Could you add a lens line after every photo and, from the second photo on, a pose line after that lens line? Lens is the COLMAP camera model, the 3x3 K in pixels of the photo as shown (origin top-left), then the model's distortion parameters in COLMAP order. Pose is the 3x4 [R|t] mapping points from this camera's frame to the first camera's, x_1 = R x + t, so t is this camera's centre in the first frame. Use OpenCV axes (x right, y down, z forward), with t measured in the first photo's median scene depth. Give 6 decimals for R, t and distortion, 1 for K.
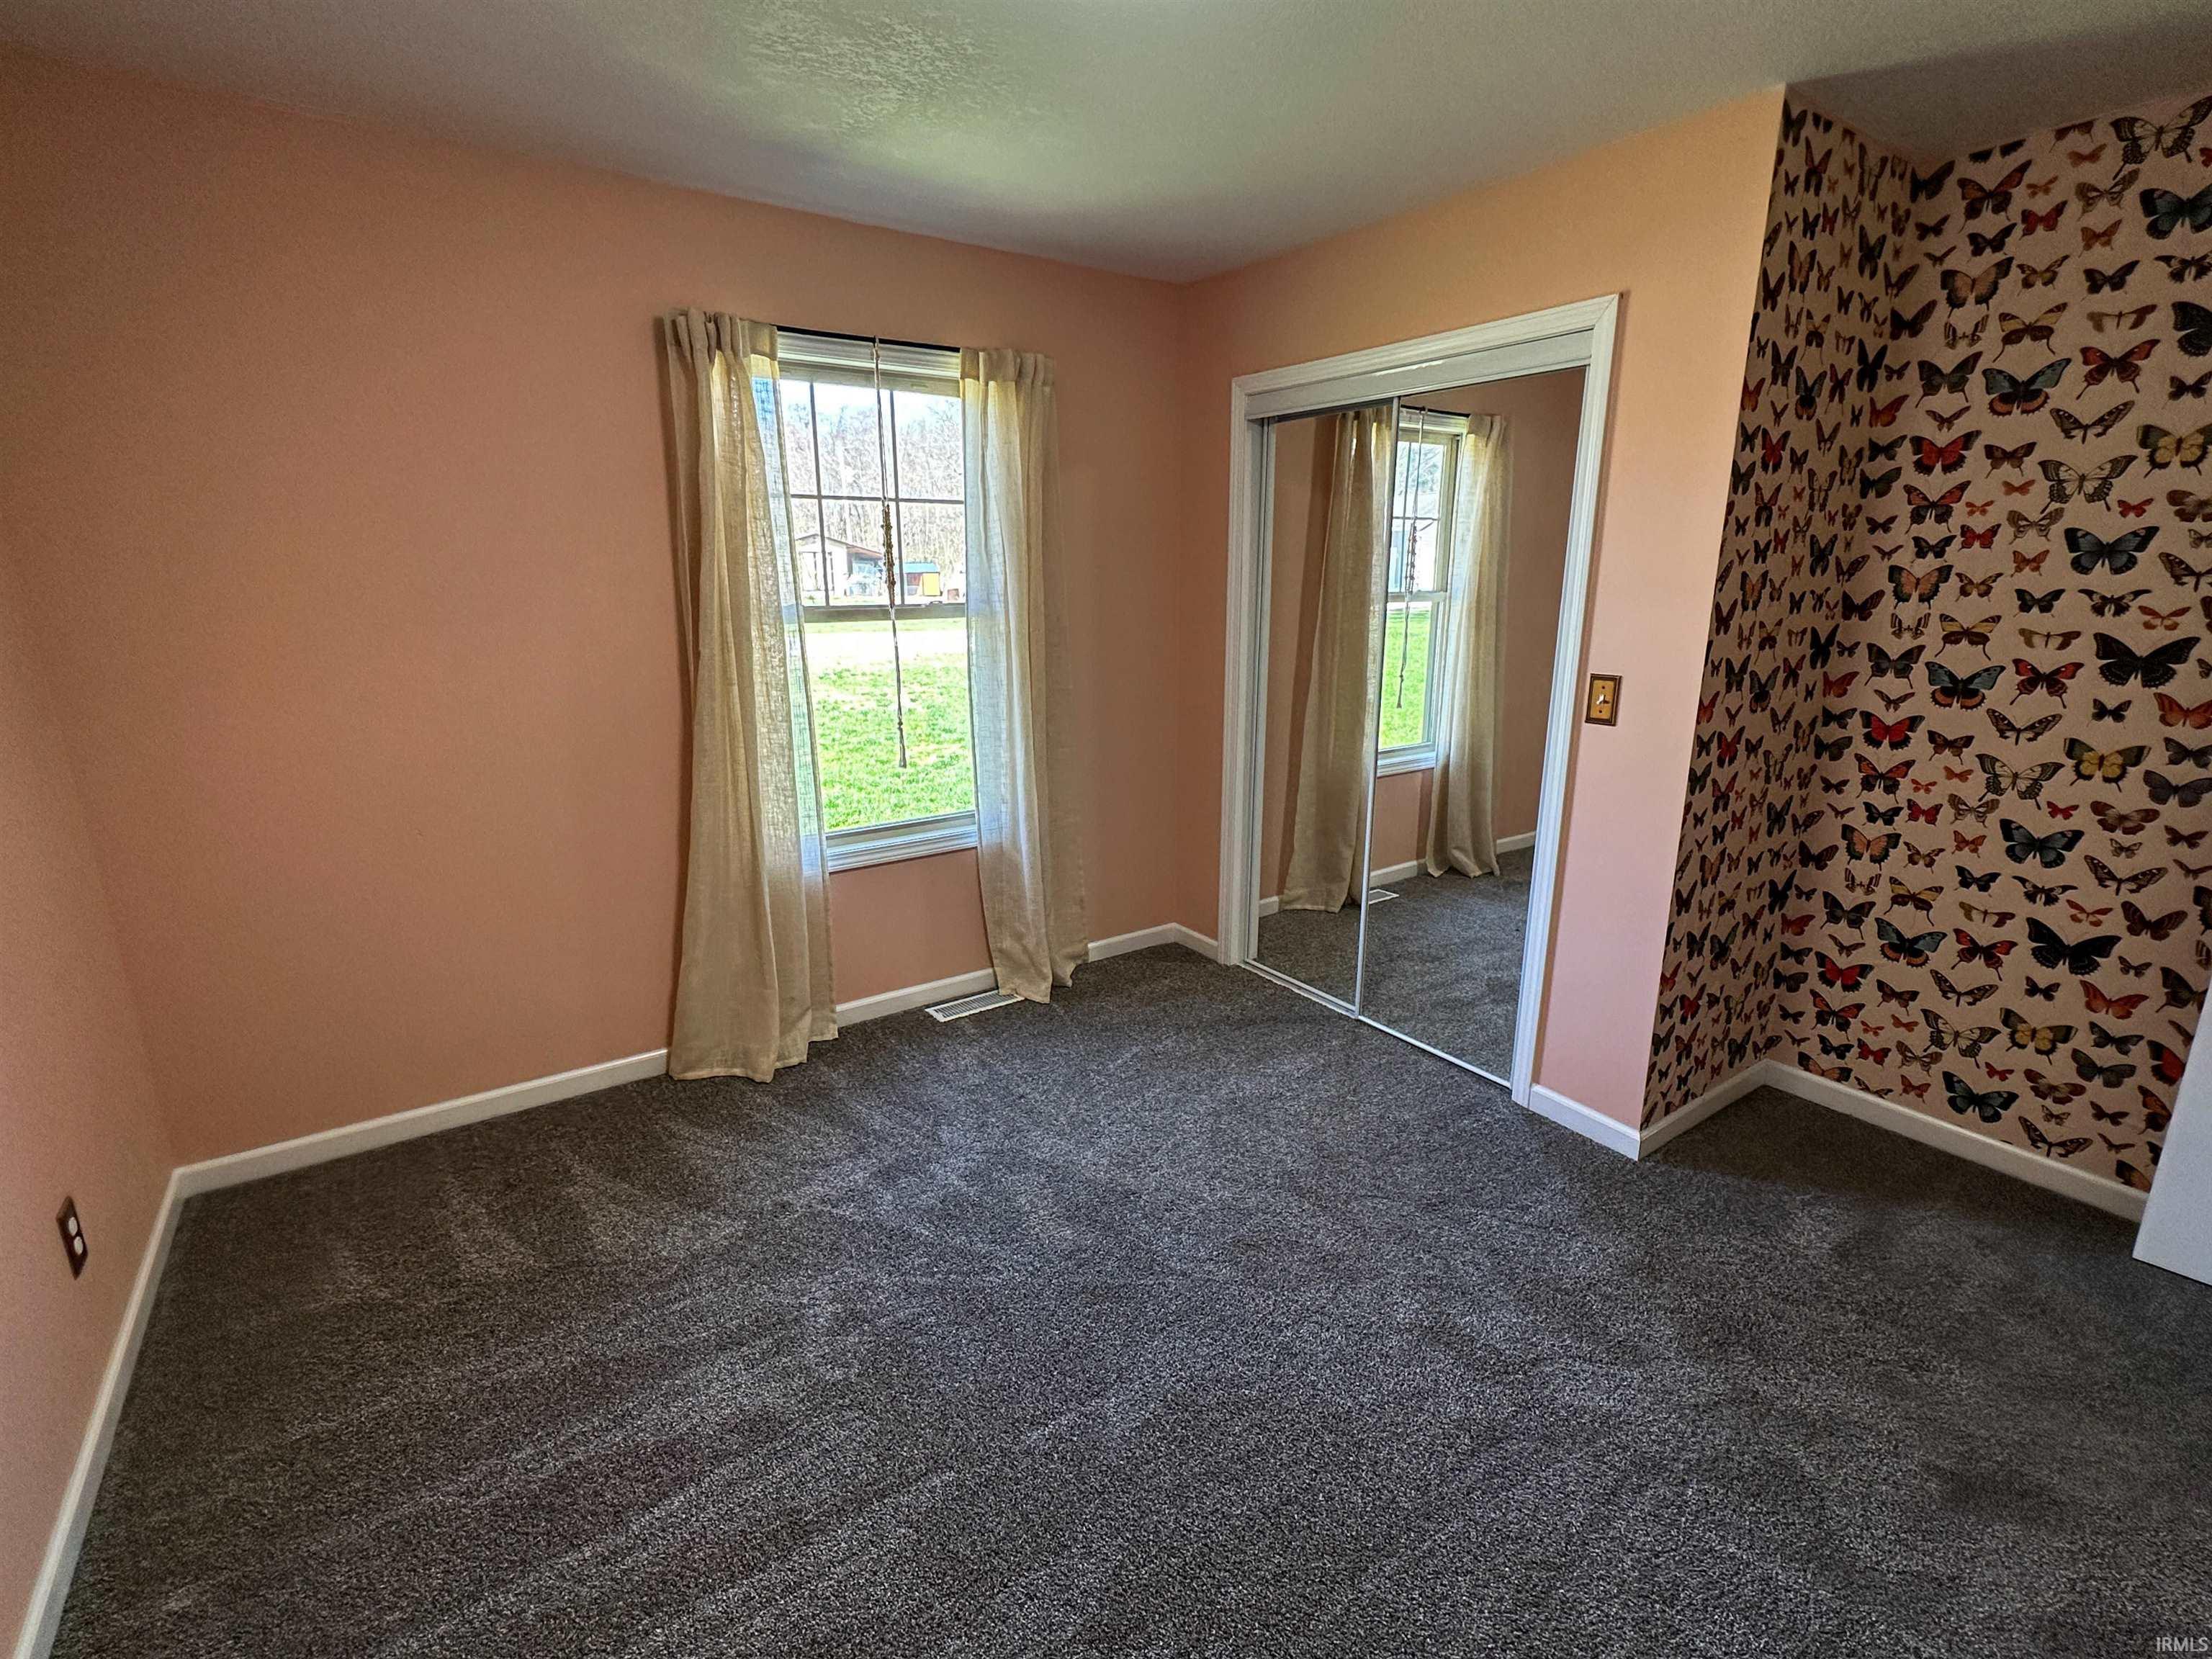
lens RADIAL K [[1012.8, 0, 1110.5], [0, 1012.8, 825.4], [0, 0, 1]] dist [0.001665, 0.000386]
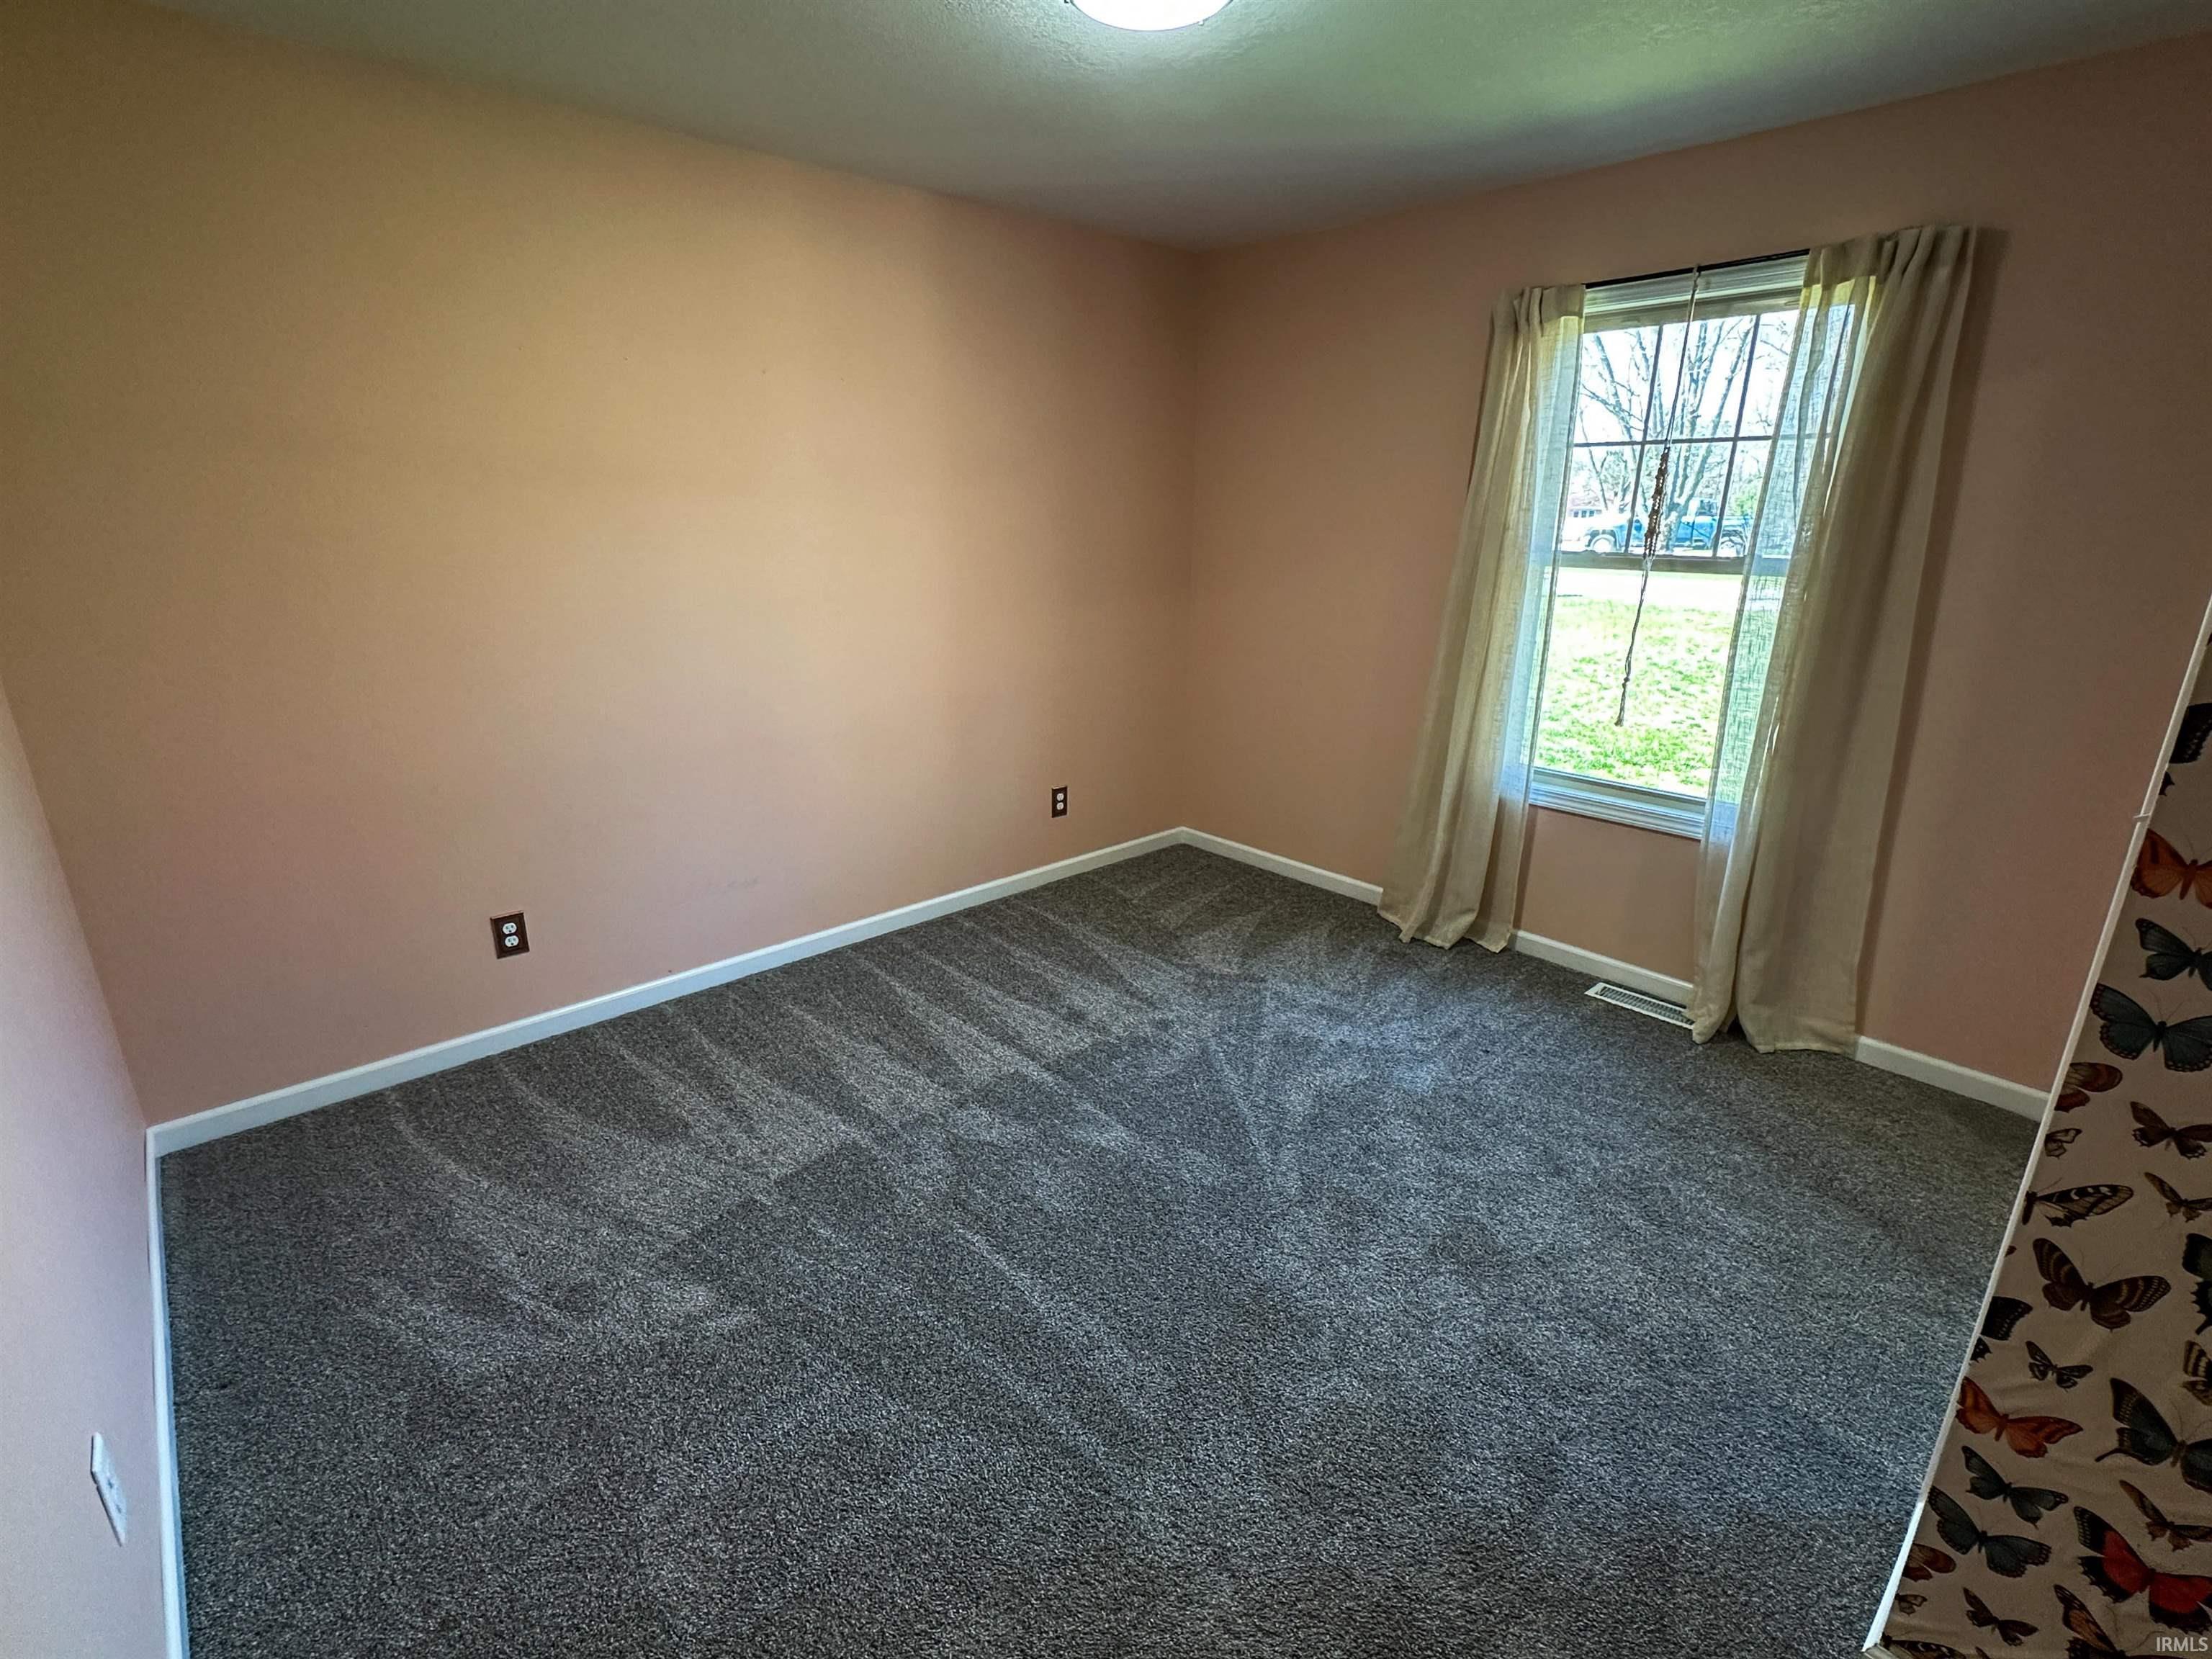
lens RADIAL K [[1012.8, 0, 1116.7], [0, 1012.8, 831.6], [0, 0, 1]] dist [0.001665, 0.000386]
pose [[0.143307, 0.302431, -0.942337, 0.752542], [-0.252151, 0.931900, 0.260735, -0.105720], [0.957018, 0.200246, 0.209806, 0.404888]]
